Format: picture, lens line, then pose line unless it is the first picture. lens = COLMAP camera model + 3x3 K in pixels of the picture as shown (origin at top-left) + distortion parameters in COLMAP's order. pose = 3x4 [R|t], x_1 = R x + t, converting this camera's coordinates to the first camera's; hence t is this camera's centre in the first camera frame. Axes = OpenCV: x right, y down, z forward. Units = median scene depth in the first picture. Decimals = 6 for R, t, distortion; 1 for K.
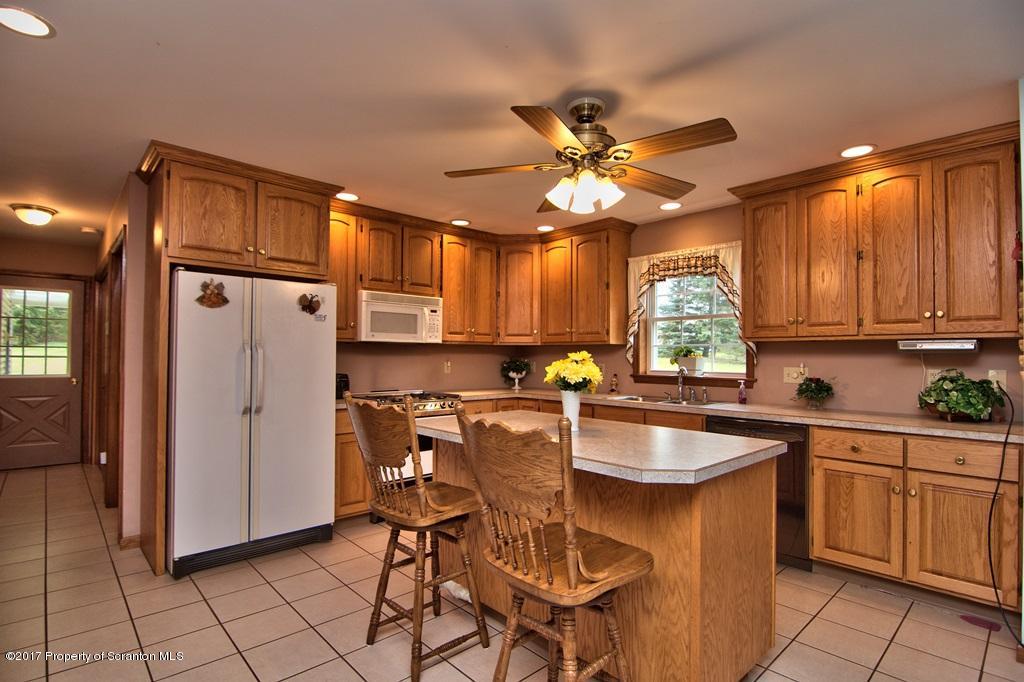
lens RADIAL K [[511.6, 0, 528.3], [0, 511.6, 345.4], [0, 0, 1]] dist [0.001452, 0.000302]
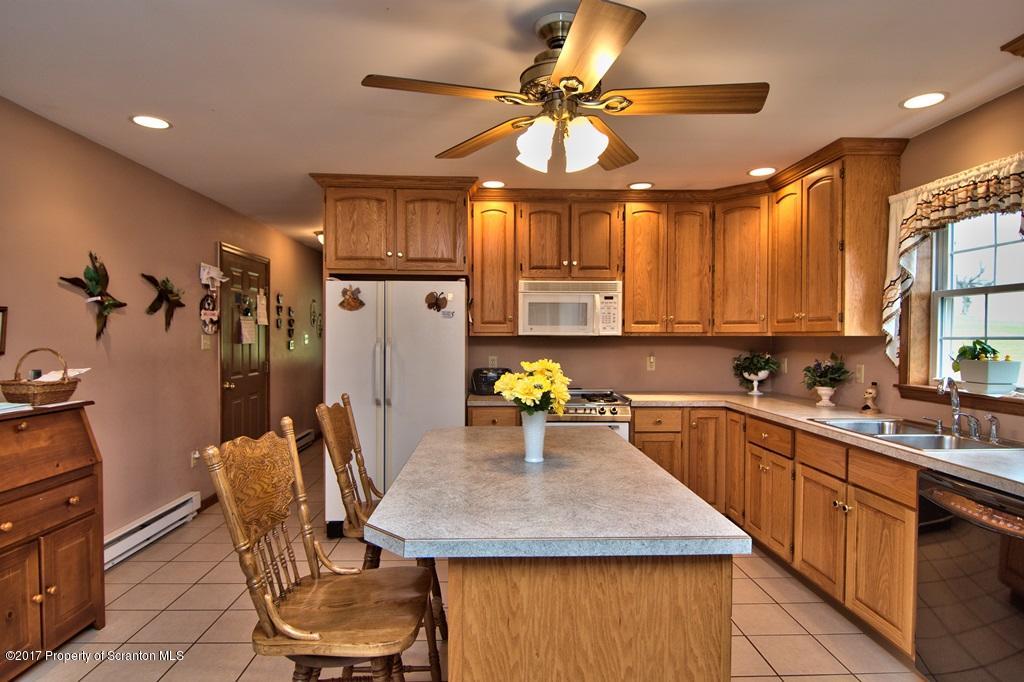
lens RADIAL K [[599.0, 0, 512.0], [0, 599.0, 341.0], [0, 0, 1]] dist [0.031096, -0.012911]
pose [[0.748074, 0.002713, -0.663610, 0.357985], [0.014472, 0.999687, 0.020400, -0.018211], [0.663458, -0.024865, 0.747801, 0.154095]]
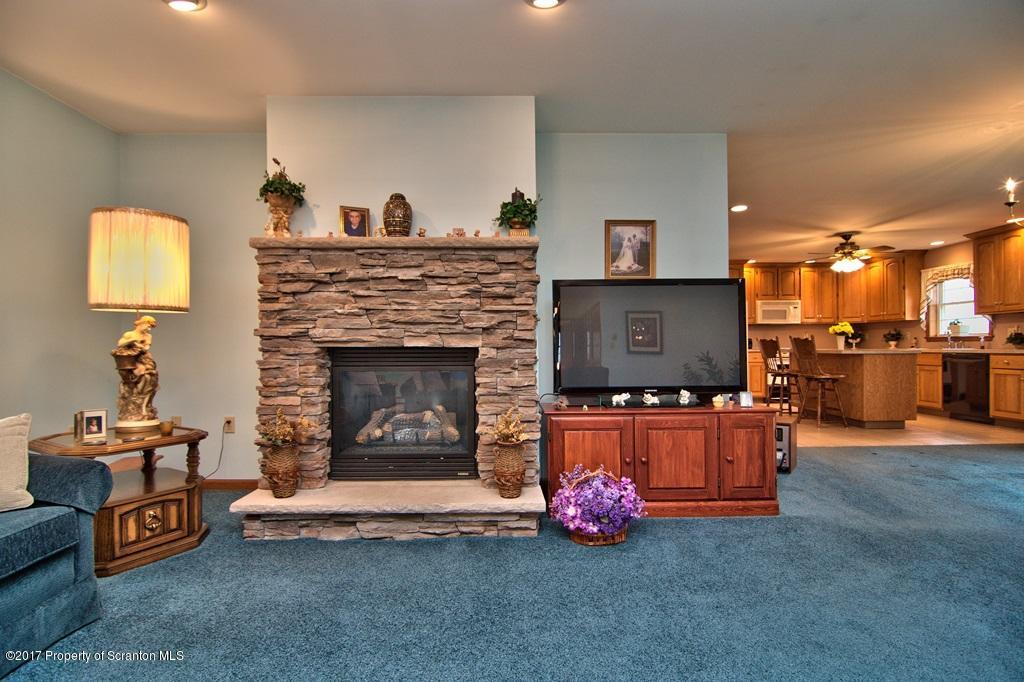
lens RADIAL K [[523.6, 0, 510.2], [0, 523.6, 344.3], [0, 0, 1]] dist [0.002352, -0.000039]
pose [[0.742230, -0.013452, -0.670010, 0.366423], [0.023045, 0.999720, 0.005457, 0.040885], [0.669748, -0.019491, 0.742332, -1.306108]]
